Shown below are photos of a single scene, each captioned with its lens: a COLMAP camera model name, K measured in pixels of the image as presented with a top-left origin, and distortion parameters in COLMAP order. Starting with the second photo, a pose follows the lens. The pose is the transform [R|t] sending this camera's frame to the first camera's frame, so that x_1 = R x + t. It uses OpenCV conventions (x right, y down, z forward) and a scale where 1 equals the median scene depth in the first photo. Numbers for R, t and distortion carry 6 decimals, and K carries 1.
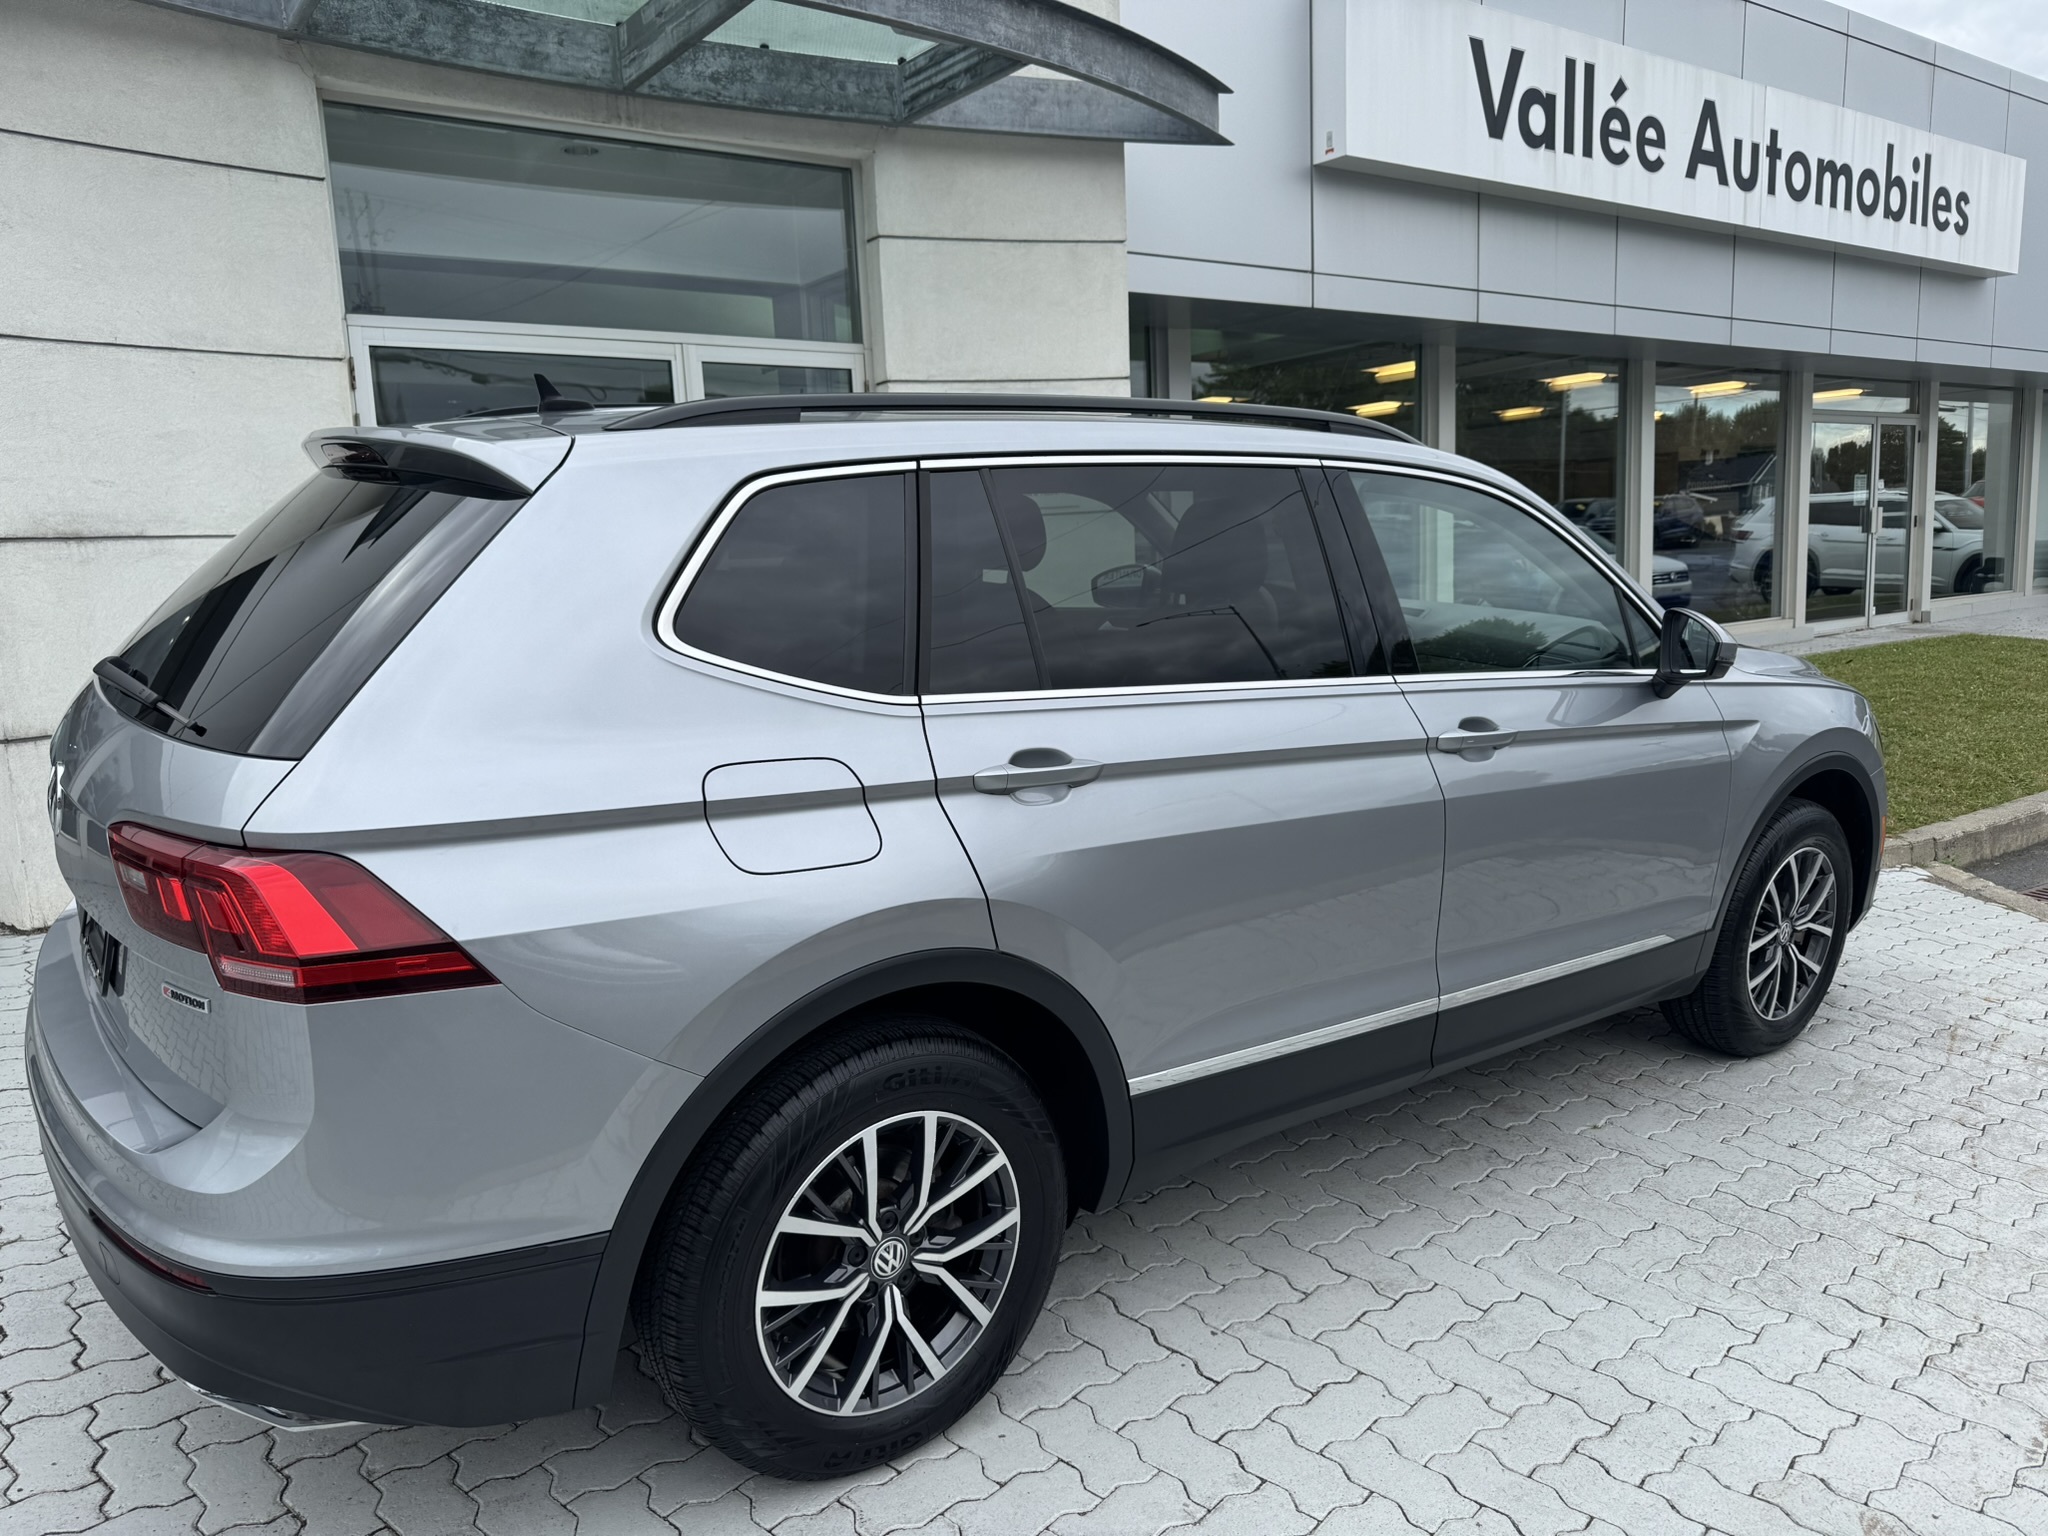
lens RADIAL K [[1478.7, 0, 1060.2], [0, 1478.7, 779.7], [0, 0, 1]] dist [0.016396, -0.025651]
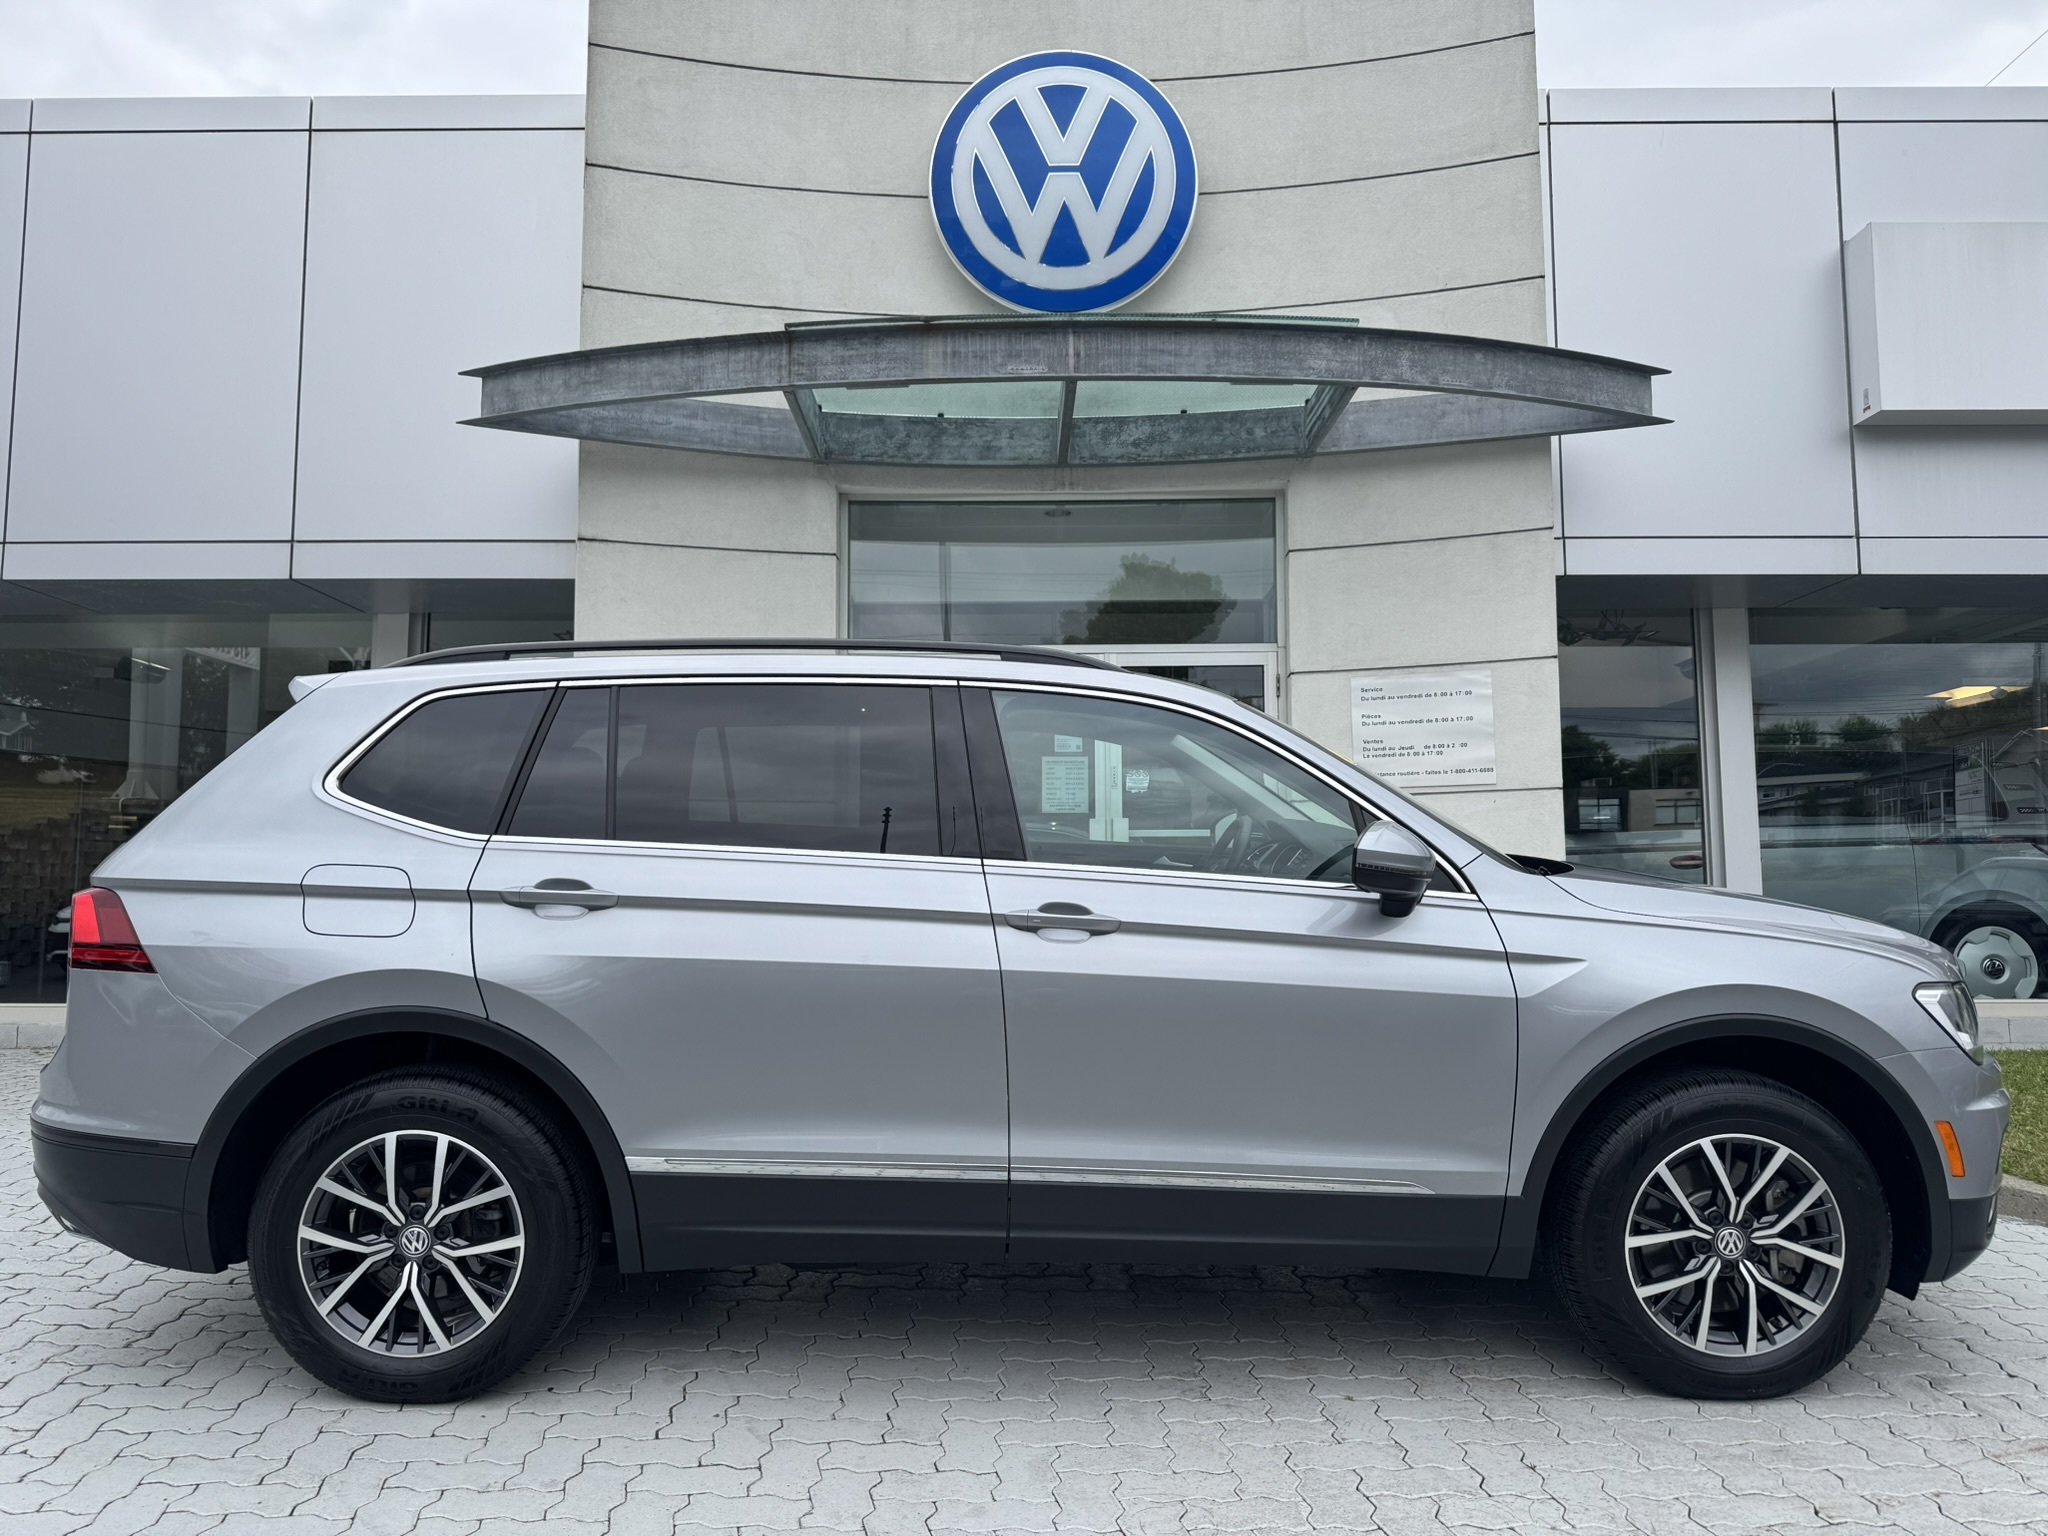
lens RADIAL K [[1478.7, 0, 1028.4], [0, 1478.7, 782.8], [0, 0, 1]] dist [0.016396, -0.025651]
pose [[0.797456, -0.016407, -0.603154, 0.432239], [-0.119588, 0.975502, -0.184648, 0.035100], [0.591407, 0.219379, 0.775958, 0.065493]]
